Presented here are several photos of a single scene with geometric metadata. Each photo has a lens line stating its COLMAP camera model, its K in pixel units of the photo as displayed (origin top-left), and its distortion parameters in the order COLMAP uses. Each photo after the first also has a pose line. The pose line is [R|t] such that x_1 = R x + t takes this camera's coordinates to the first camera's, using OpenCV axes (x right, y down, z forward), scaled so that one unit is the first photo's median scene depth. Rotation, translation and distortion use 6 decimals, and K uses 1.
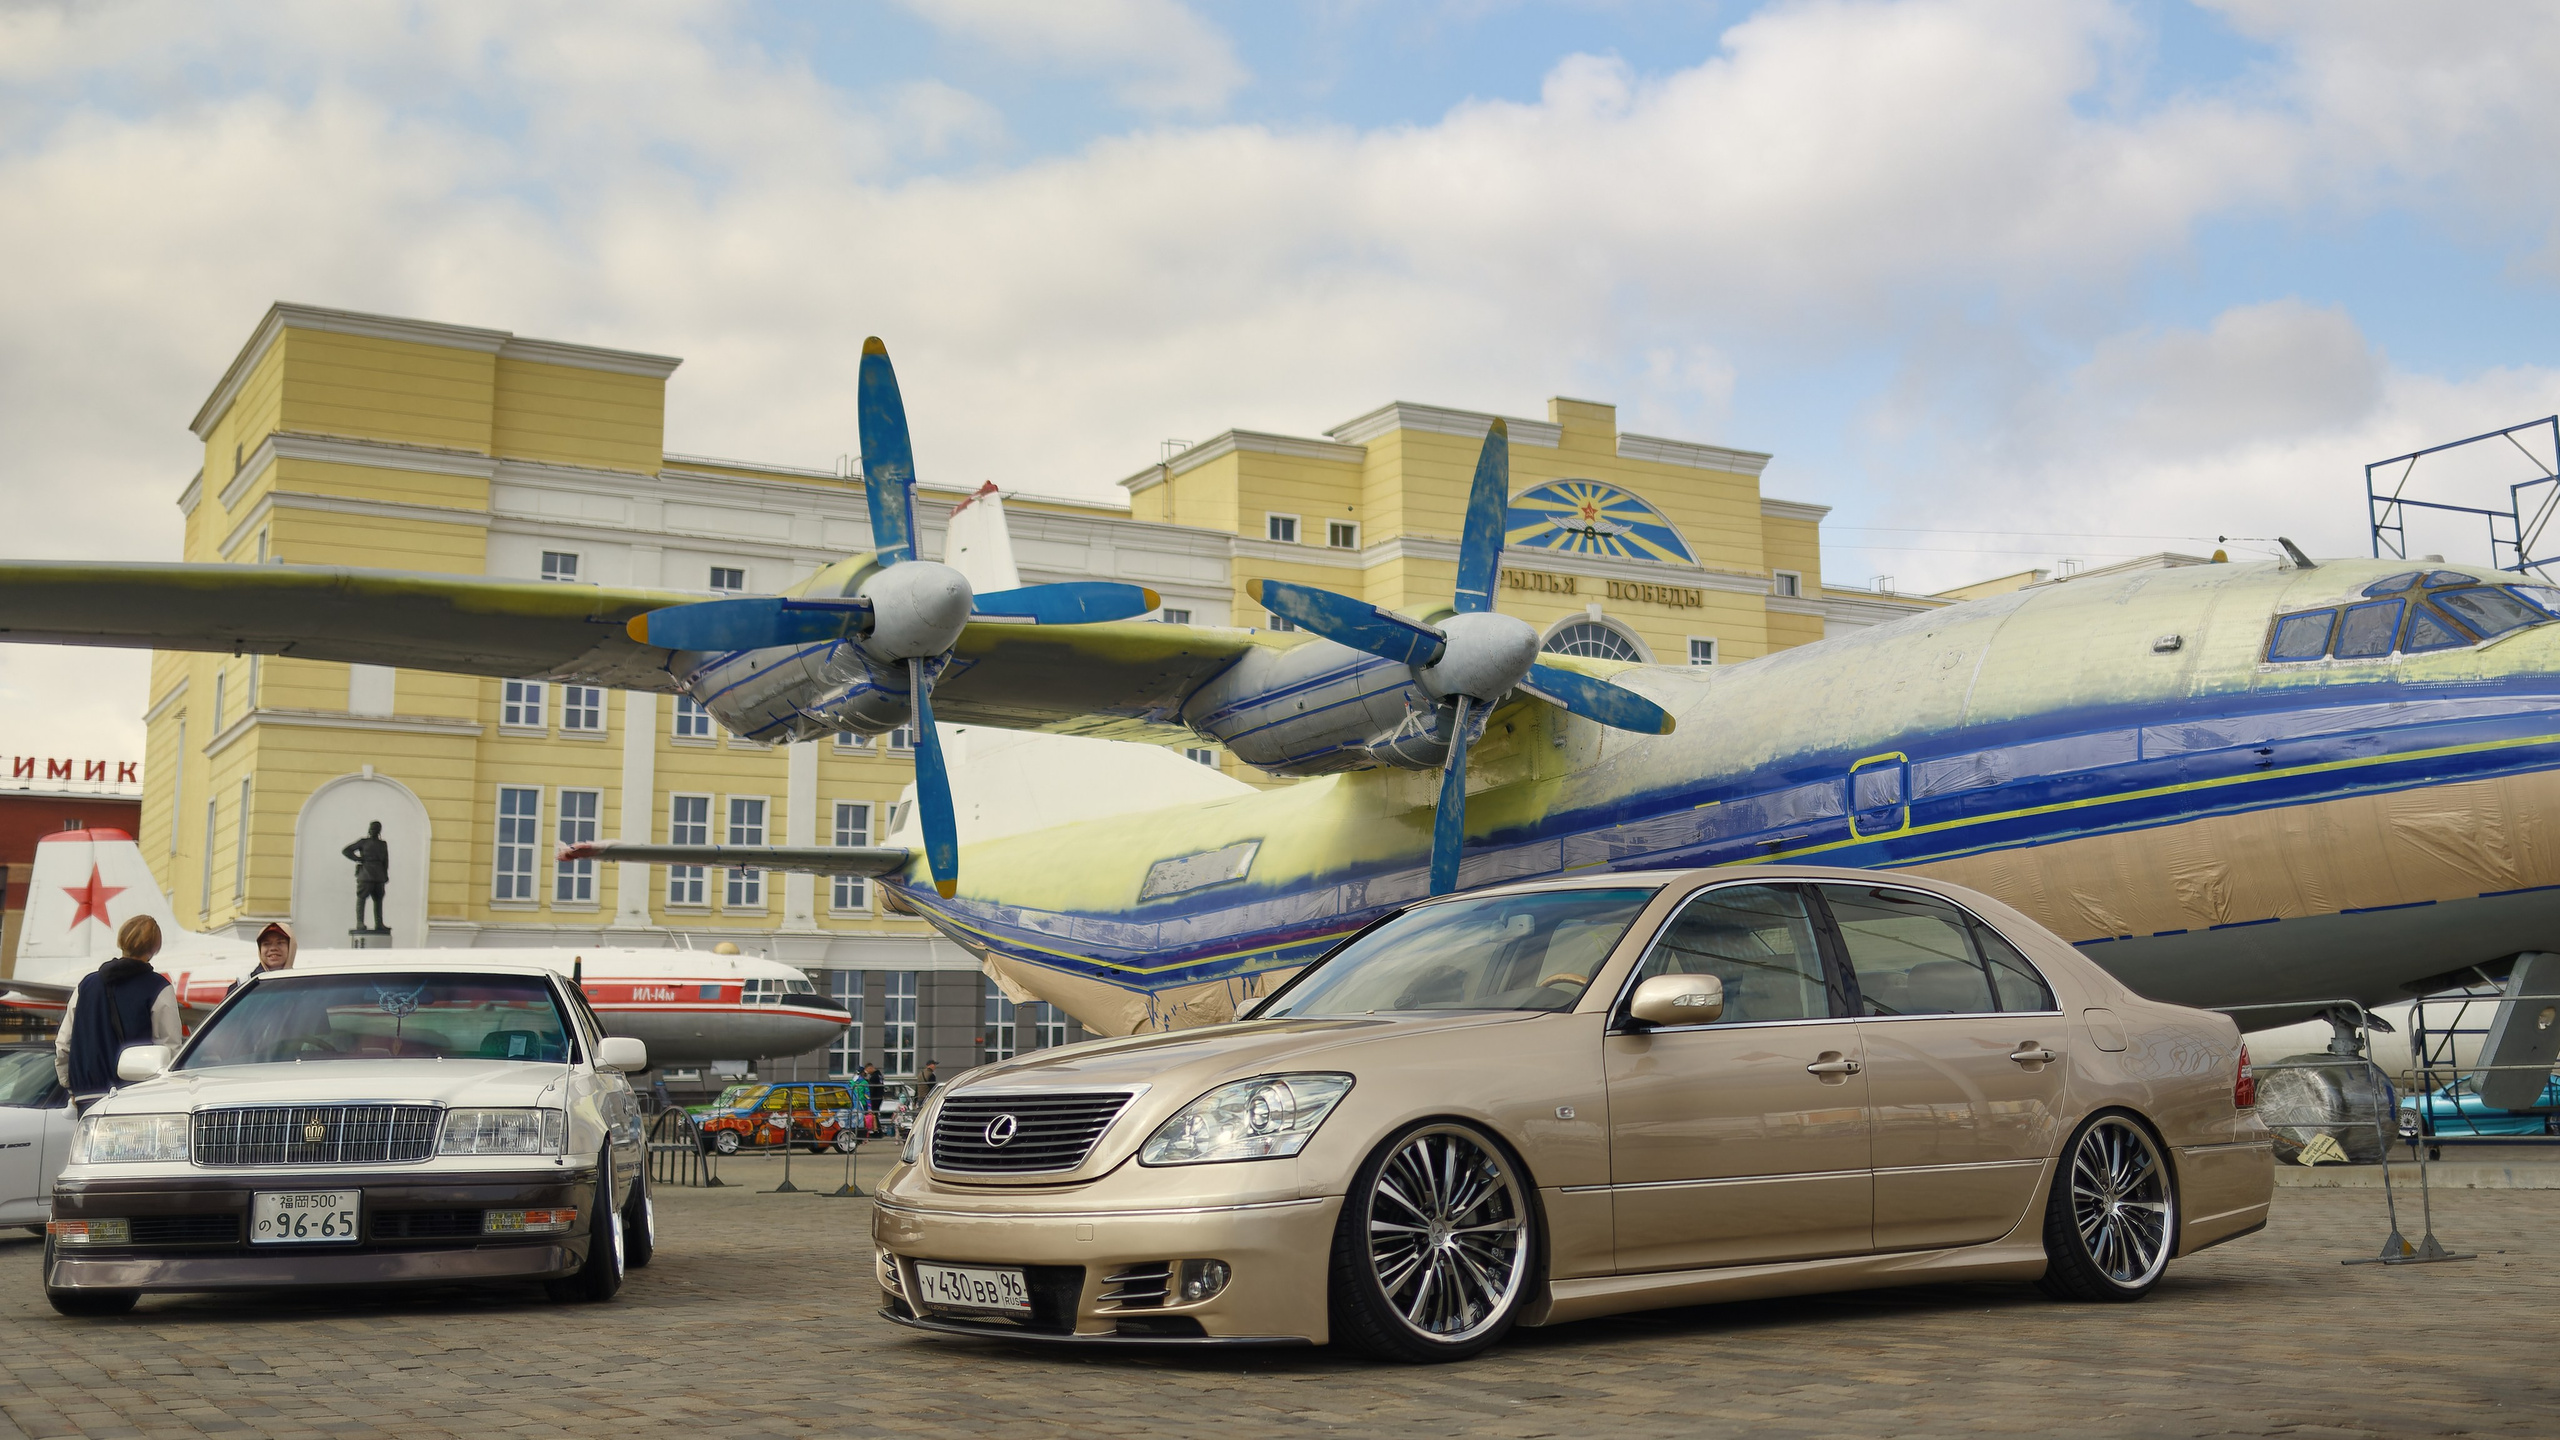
lens RADIAL K [[2727.9, 0, 1353.2], [0, 2727.9, 770.9], [0, 0, 1]] dist [0.008287, -0.025137]
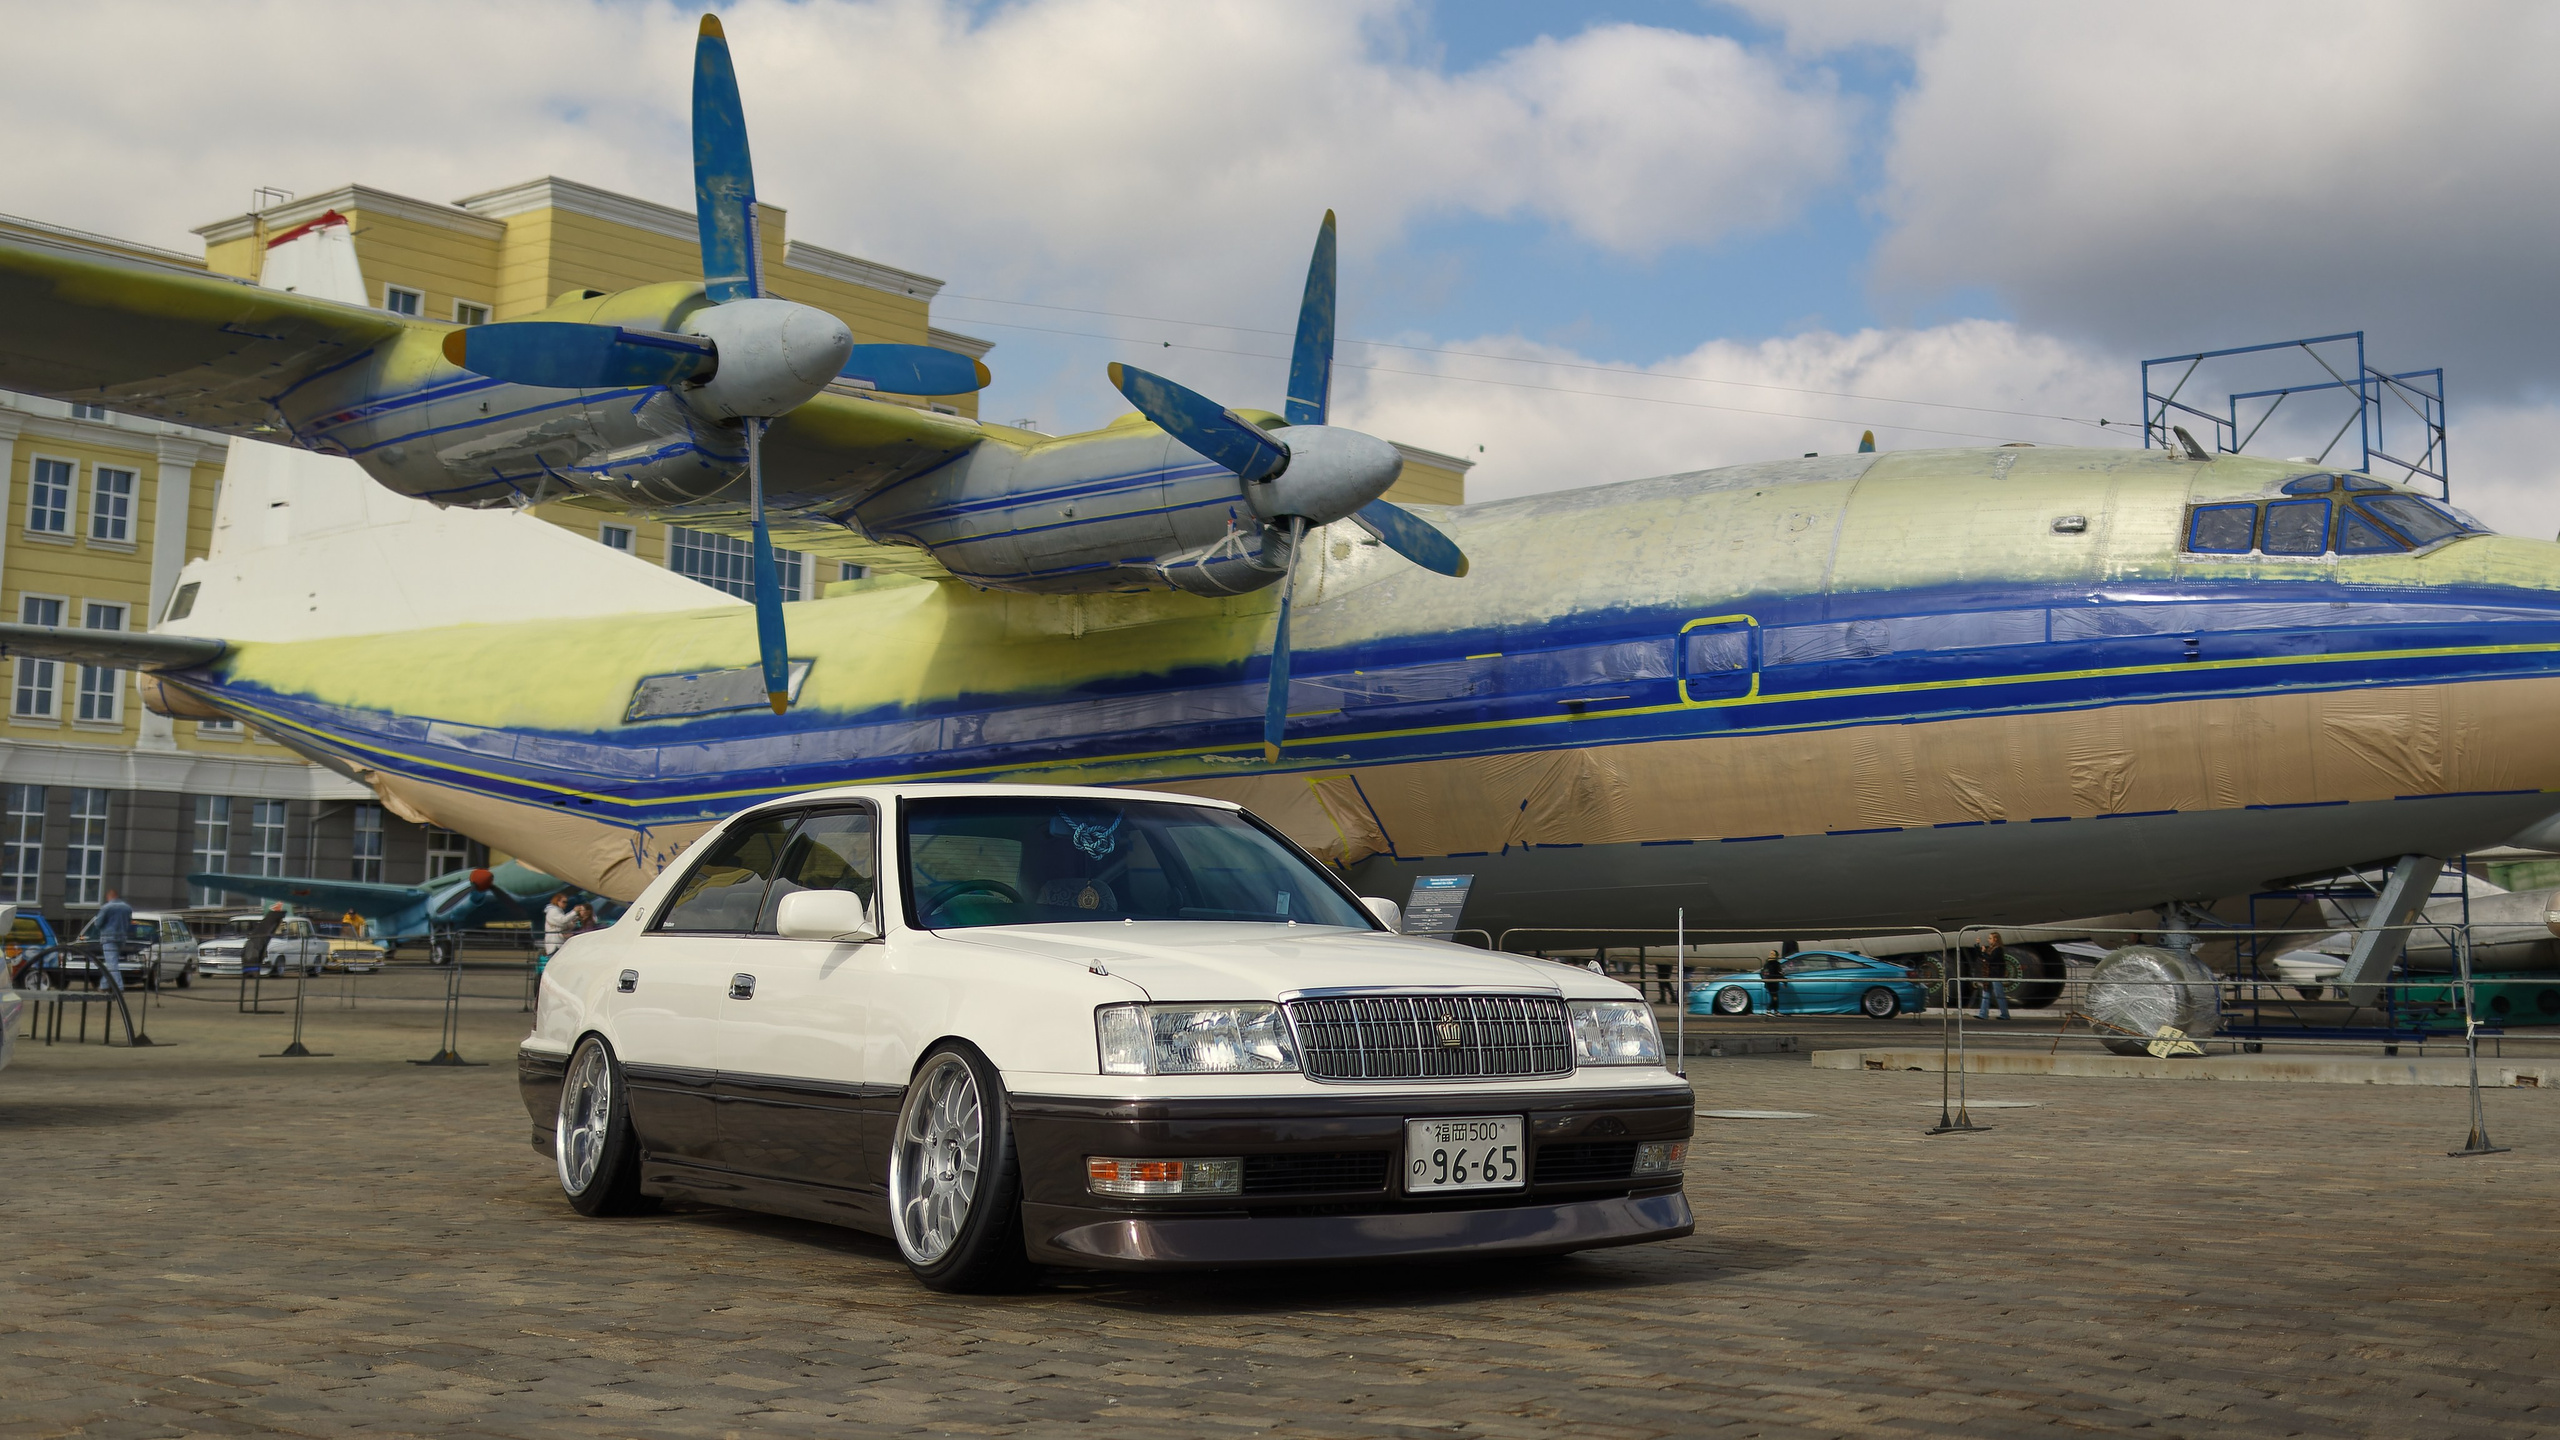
lens RADIAL K [[2815.3, 0, 1528.9], [0, 2815.3, 743.9], [0, 0, 1]] dist [-0.001790, -0.003413]
pose [[0.931109, 0.053046, 0.360863, -0.222726], [-0.068957, 0.997127, 0.031347, 0.012398], [-0.358164, -0.054072, 0.932092, 0.116116]]
